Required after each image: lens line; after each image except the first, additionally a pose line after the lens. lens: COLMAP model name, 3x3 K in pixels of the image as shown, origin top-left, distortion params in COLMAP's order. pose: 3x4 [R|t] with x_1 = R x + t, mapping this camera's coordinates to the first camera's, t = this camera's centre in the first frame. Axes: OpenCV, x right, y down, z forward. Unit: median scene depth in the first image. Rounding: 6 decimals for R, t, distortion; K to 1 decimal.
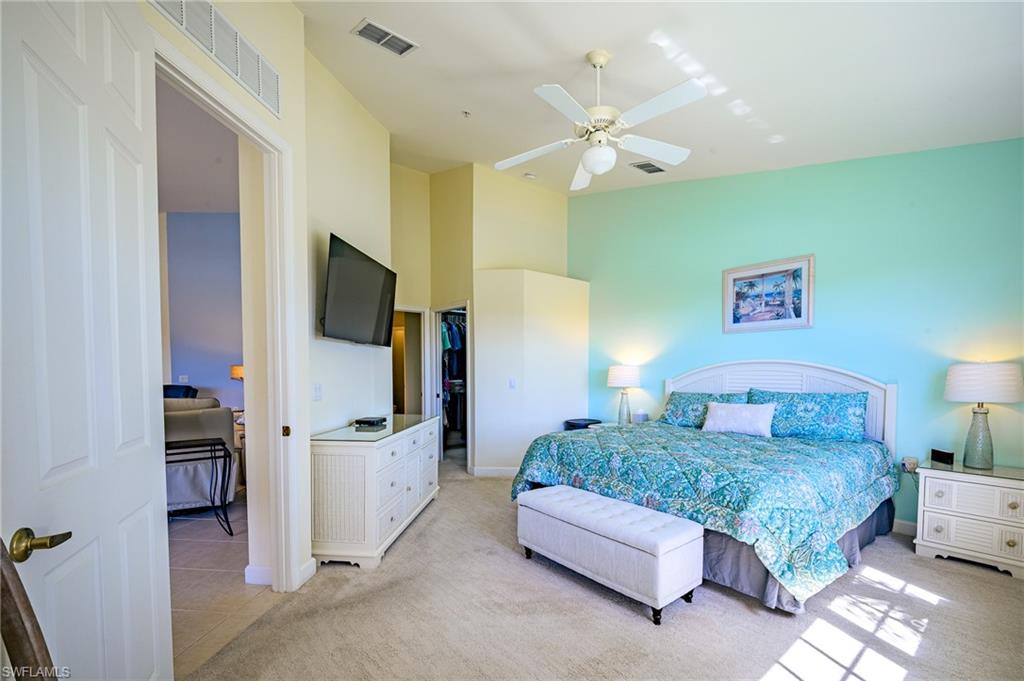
lens RADIAL K [[424.2, 0, 501.0], [0, 424.2, 383.7], [0, 0, 1]] dist [0.004457, -0.007921]
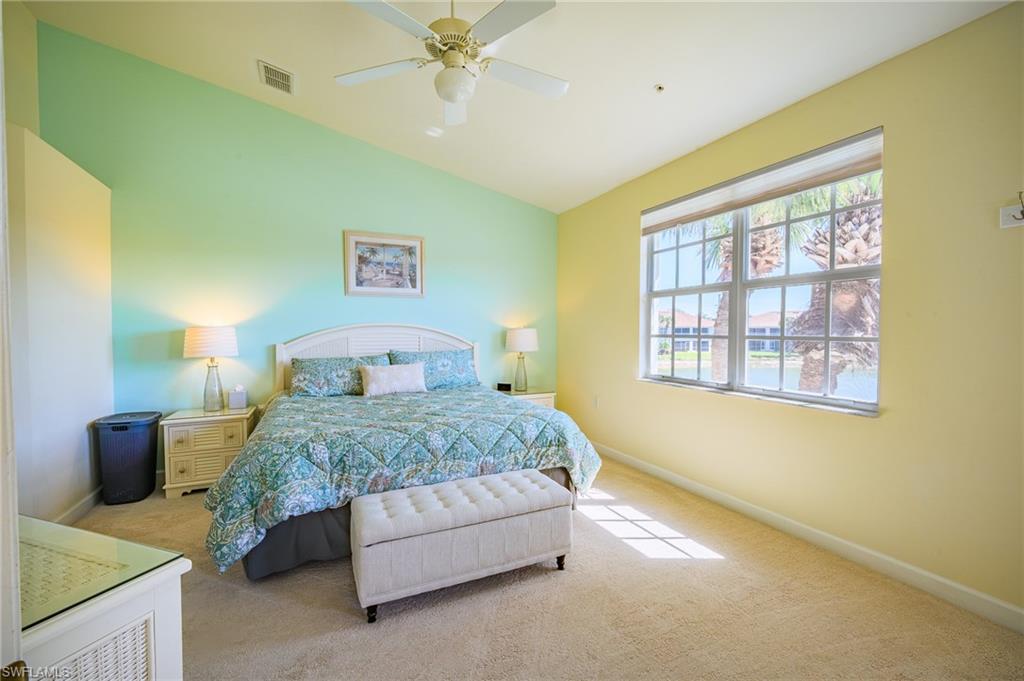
lens RADIAL K [[424.2, 0, 511.9], [0, 424.2, 339.5], [0, 0, 1]] dist [0.004457, -0.007921]
pose [[0.227674, -0.019458, 0.973543, -0.386192], [0.031348, 0.999429, 0.012644, -0.019603], [-0.973233, 0.027640, 0.228154, 0.469110]]
